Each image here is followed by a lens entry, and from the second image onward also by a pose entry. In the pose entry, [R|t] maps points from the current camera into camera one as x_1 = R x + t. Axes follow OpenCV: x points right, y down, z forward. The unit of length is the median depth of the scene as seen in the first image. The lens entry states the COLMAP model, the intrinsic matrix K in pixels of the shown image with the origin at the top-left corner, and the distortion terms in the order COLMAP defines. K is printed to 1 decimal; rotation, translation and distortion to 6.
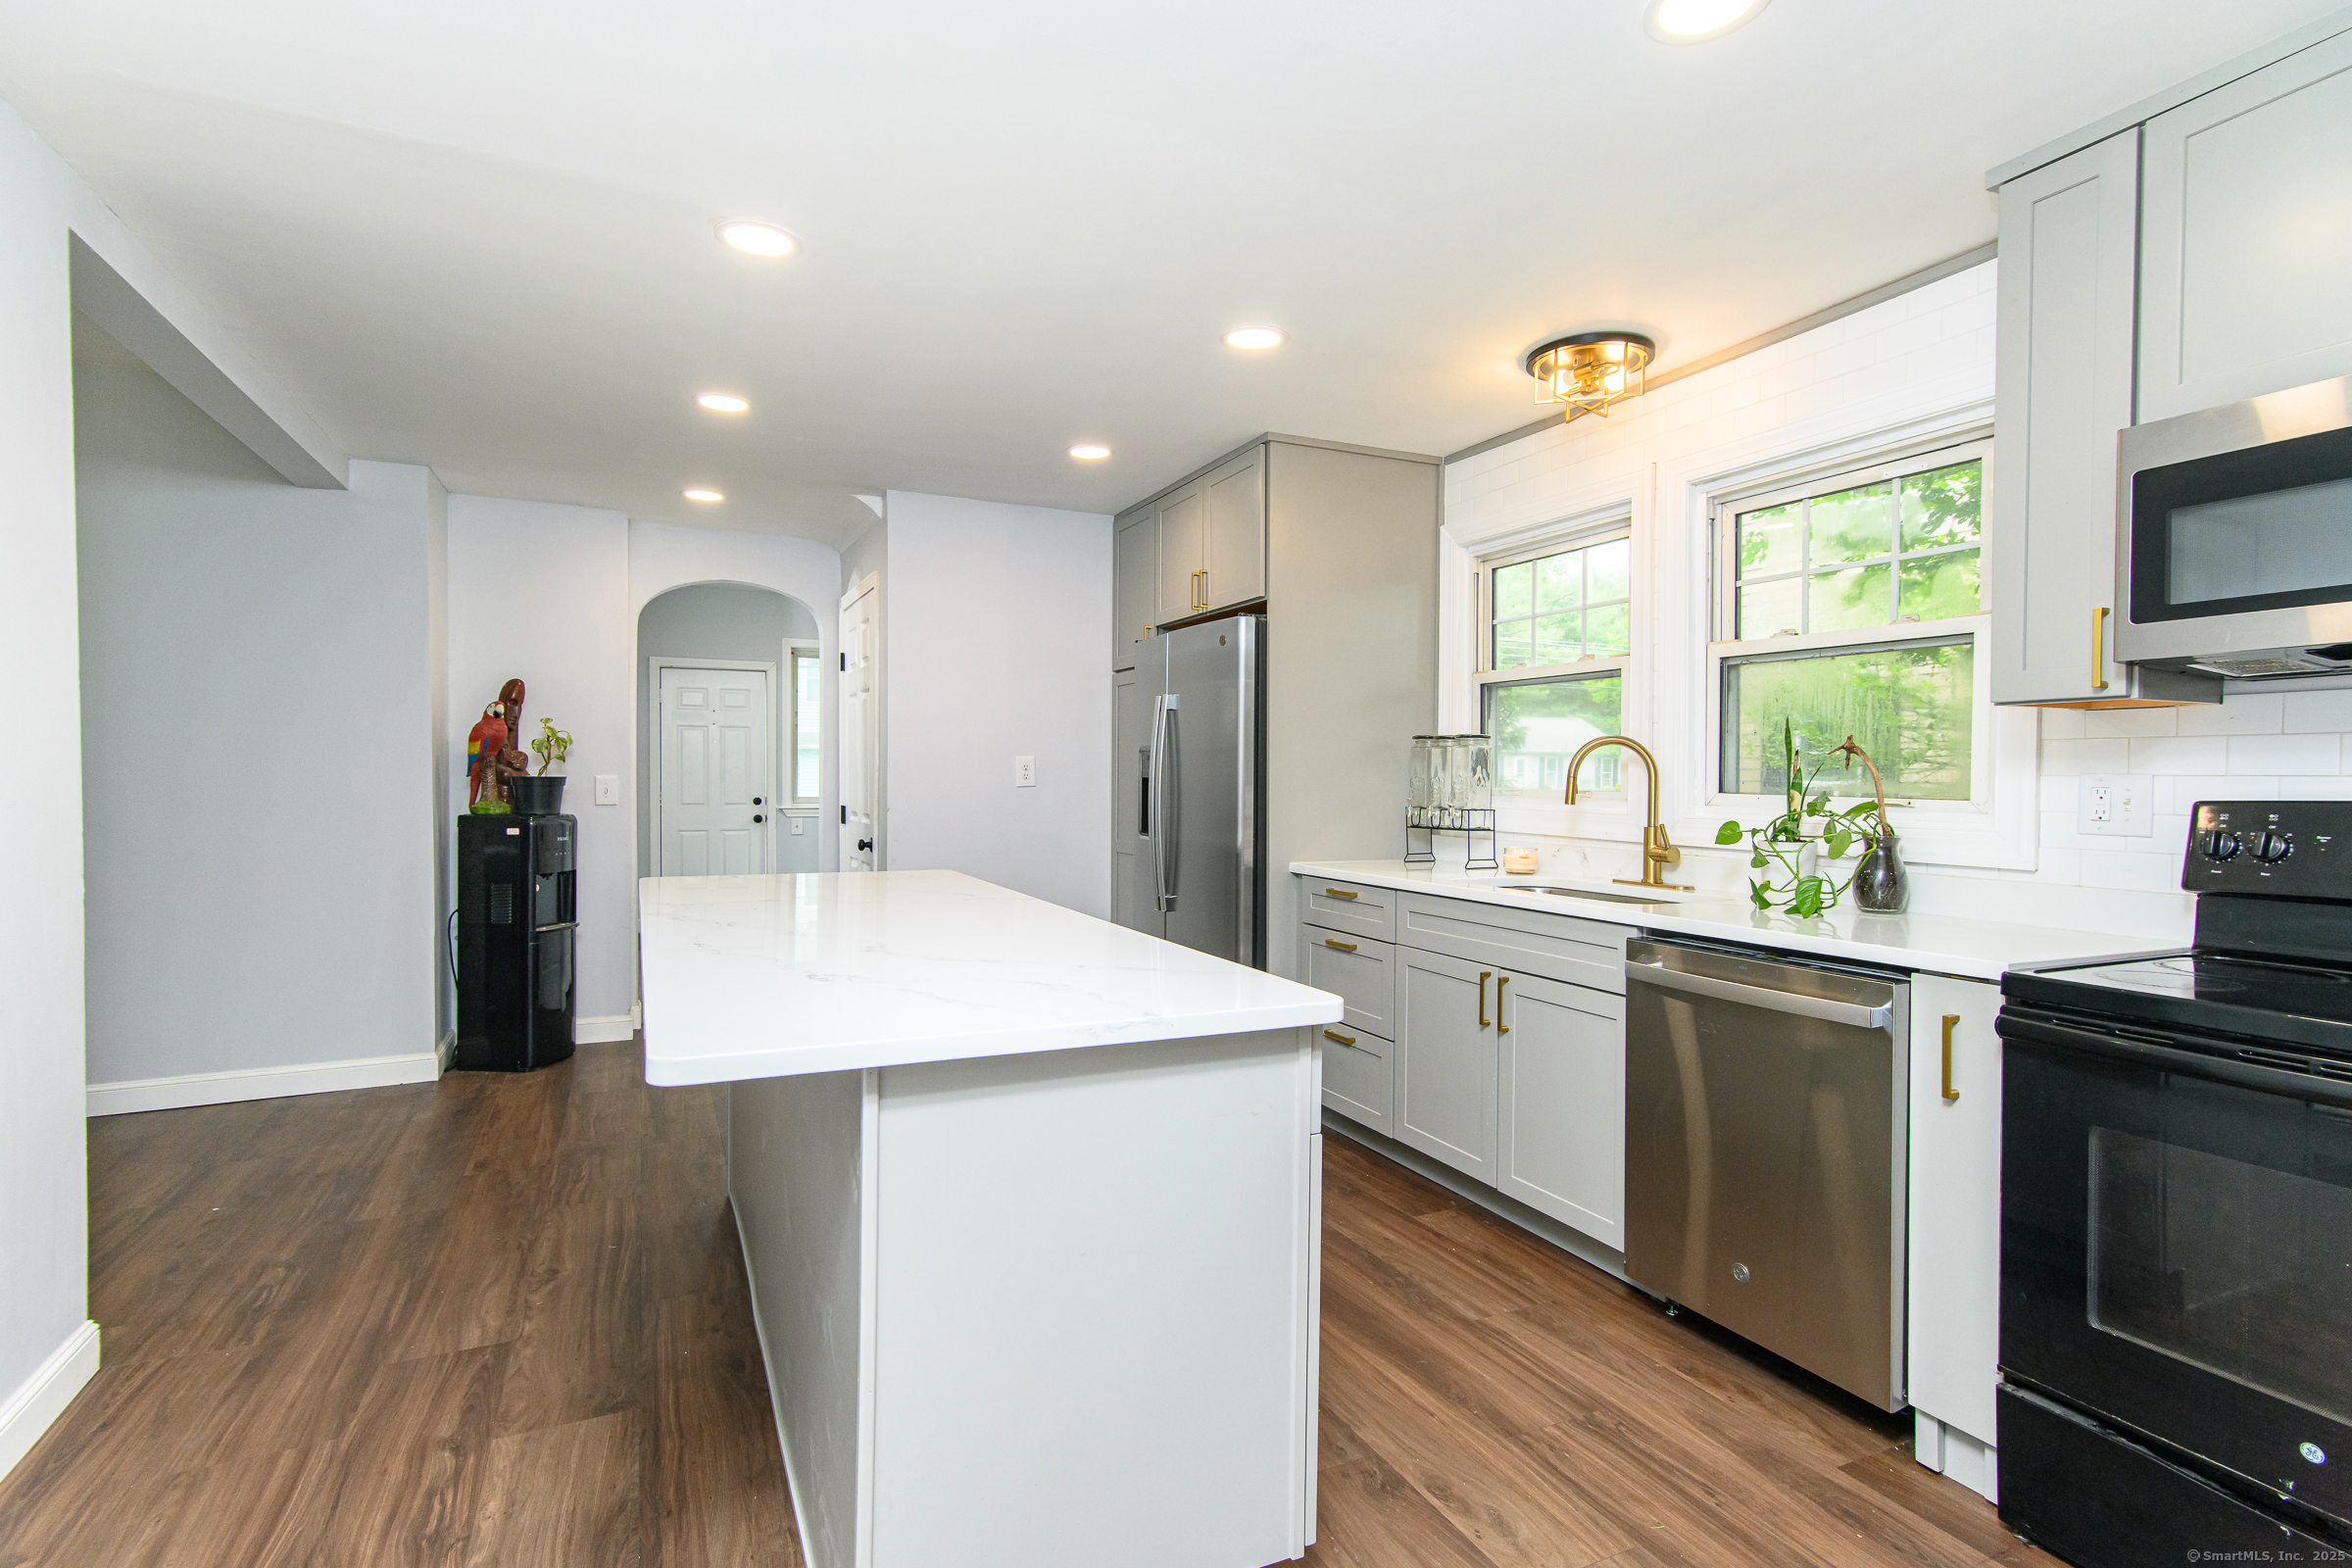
lens RADIAL K [[1128.5, 0, 1177.9], [0, 1128.5, 791.1], [0, 0, 1]] dist [0.014186, -0.000701]
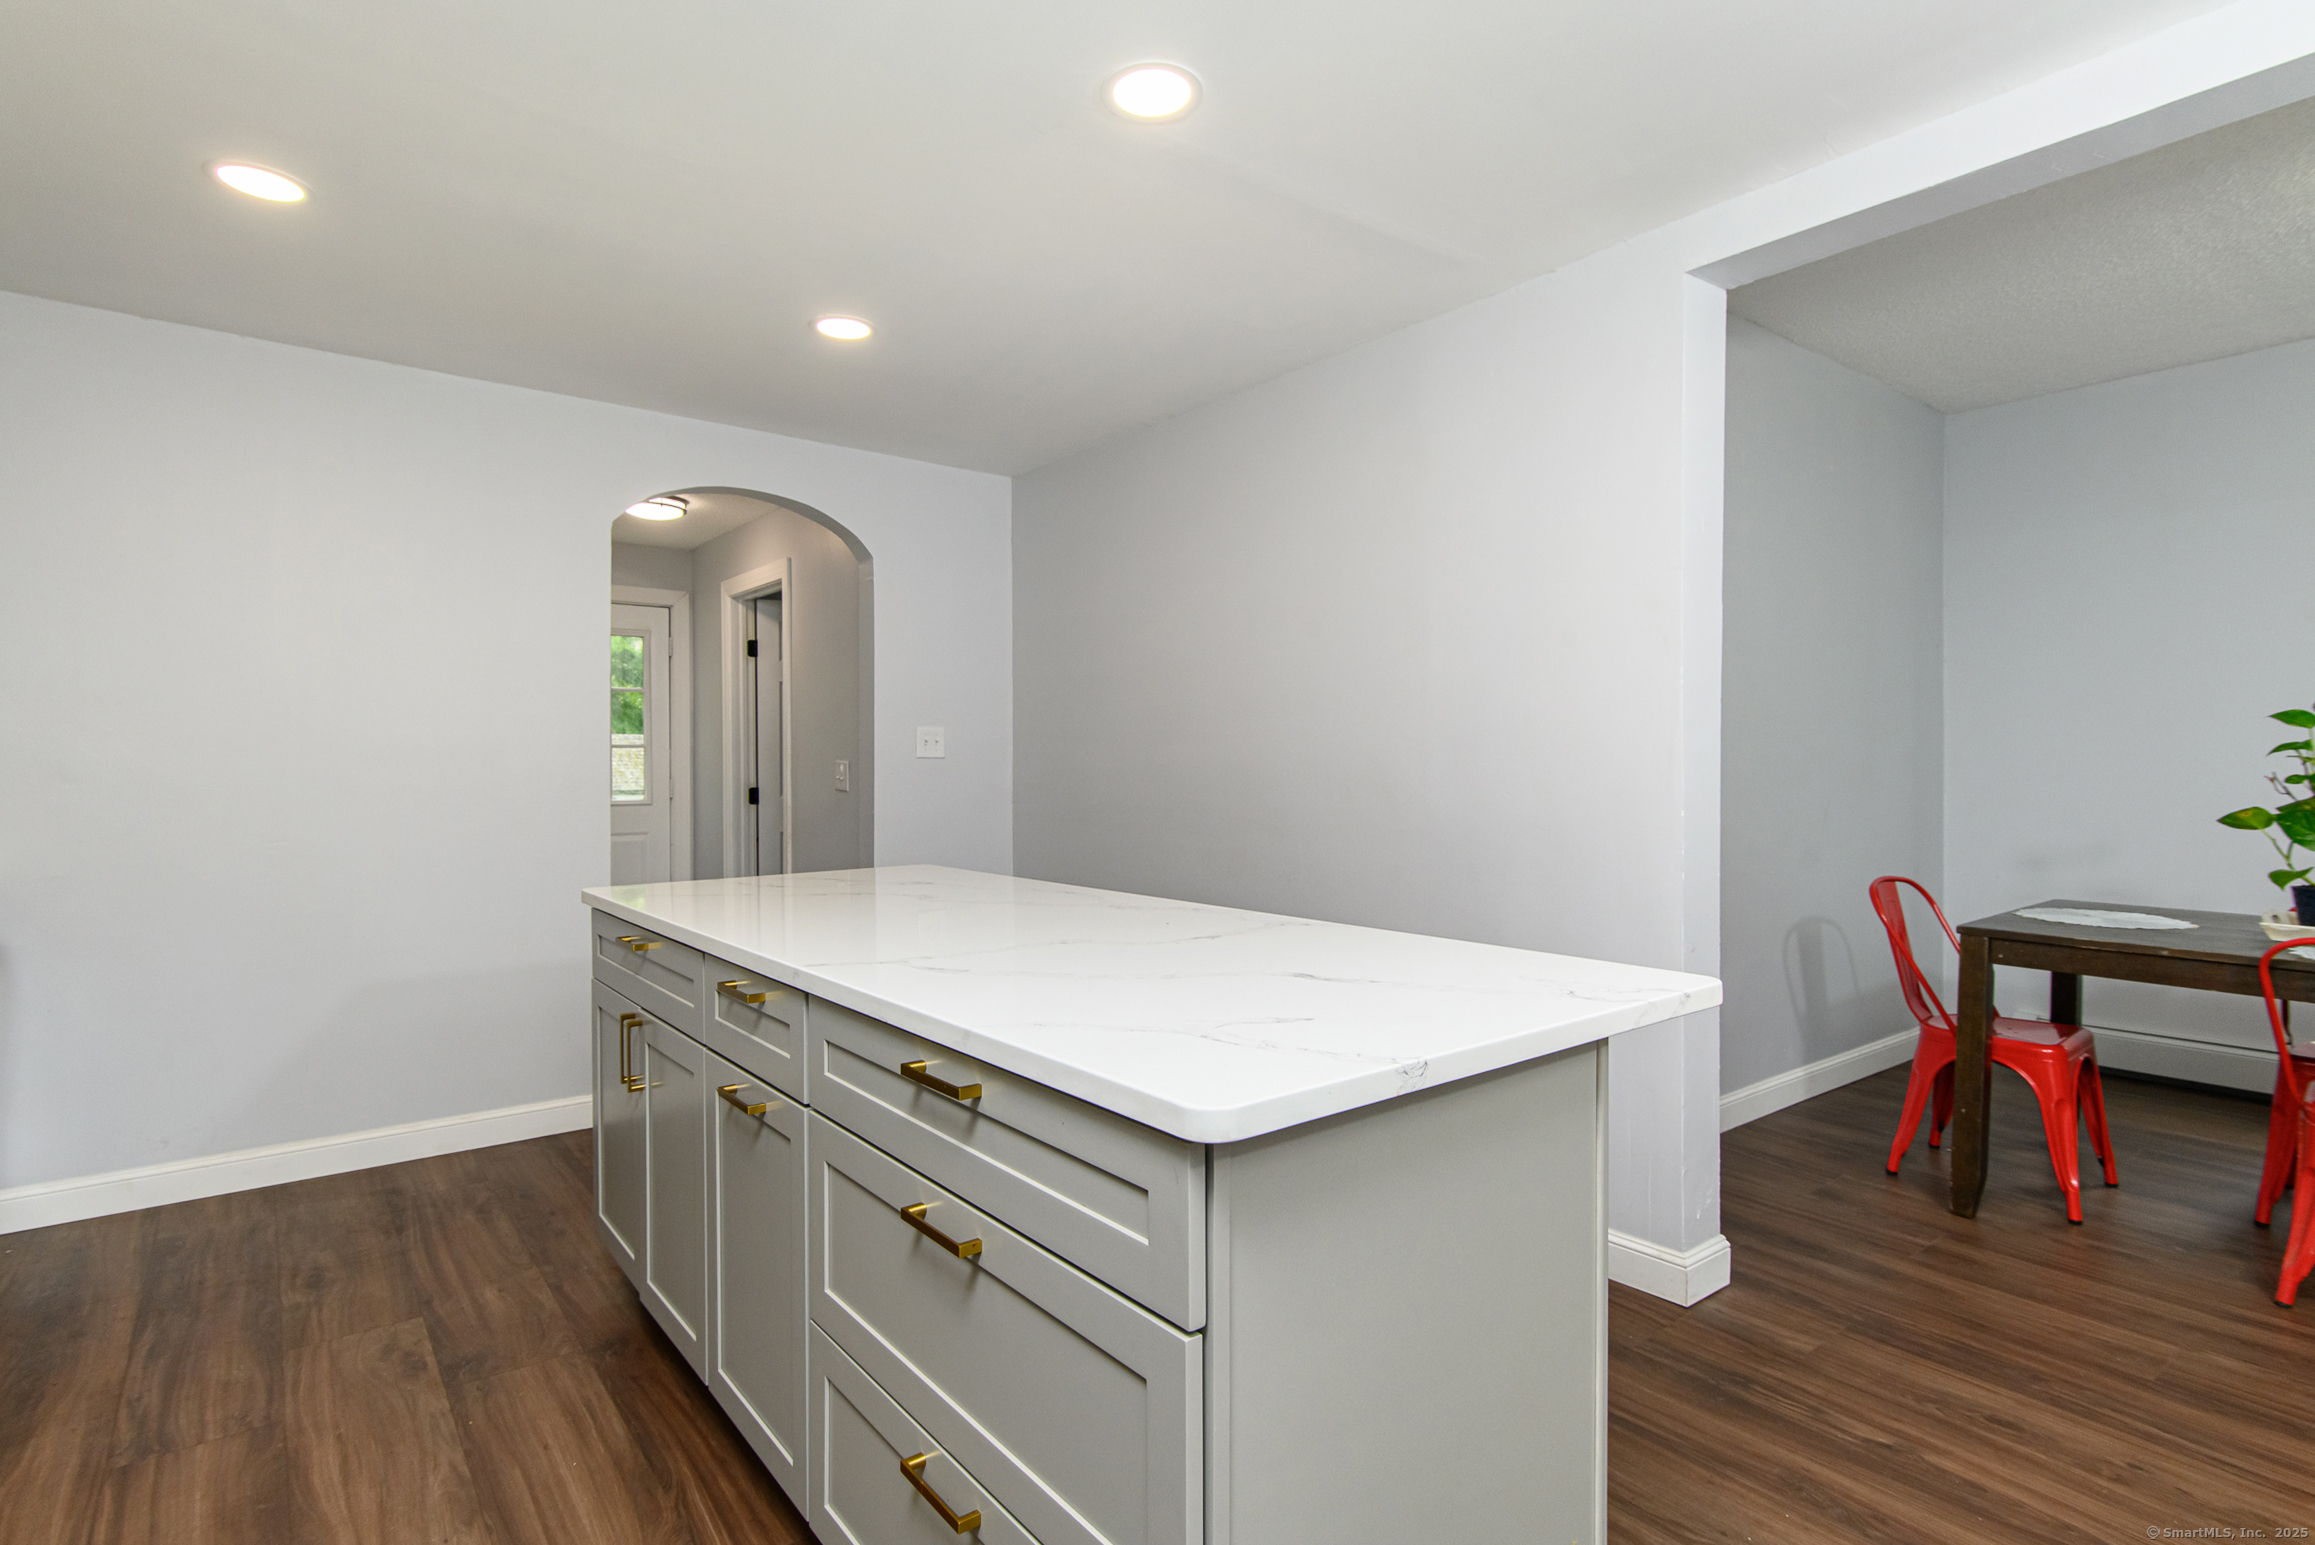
lens RADIAL K [[1148.6, 0, 1157.5], [0, 1148.6, 772.5], [0, 0, 1]] dist [0.012497, 0.000282]
pose [[-0.975853, -0.005194, -0.218368, -0.152450], [-0.010032, 0.999728, 0.021051, -0.014829], [0.218199, 0.022734, -0.975640, 1.420134]]
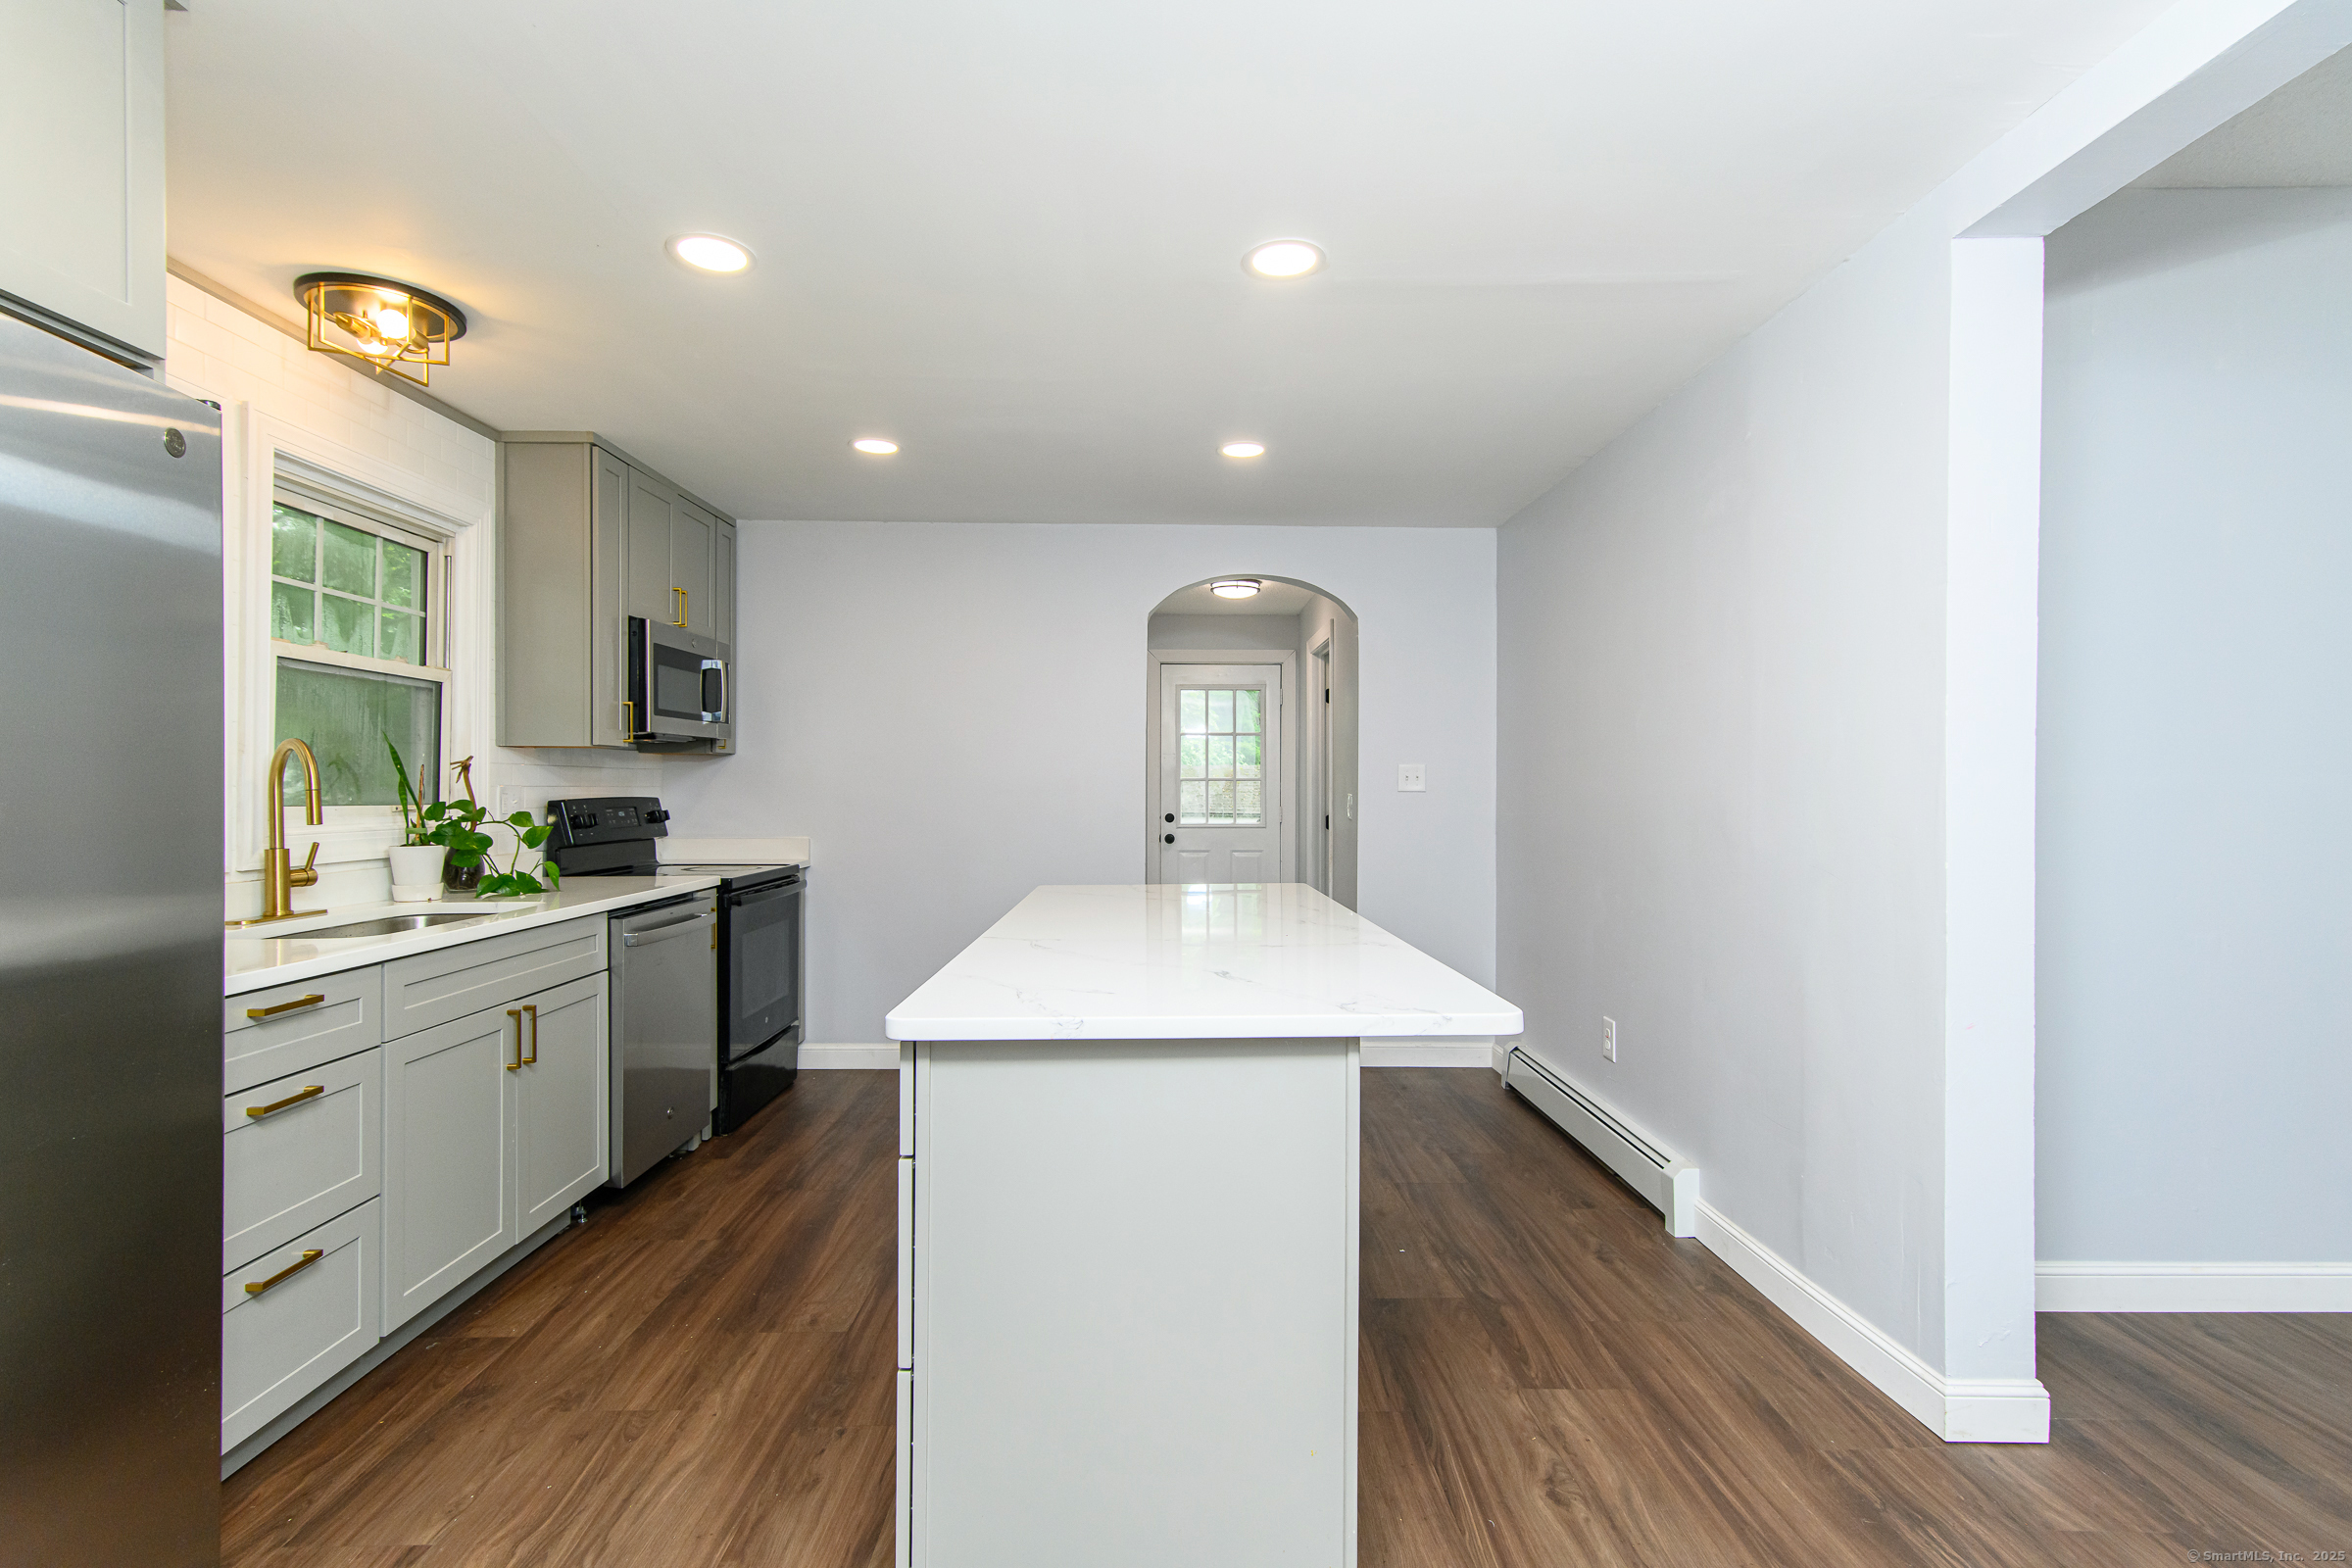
lens RADIAL K [[1128.5, 0, 1177.9], [0, 1128.5, 791.1], [0, 0, 1]] dist [0.014186, -0.000701]
pose [[-0.912166, -0.010577, 0.409685, -0.544265], [-0.003213, 0.999821, 0.018657, -0.029123], [-0.409809, 0.015702, -0.912036, 1.527278]]
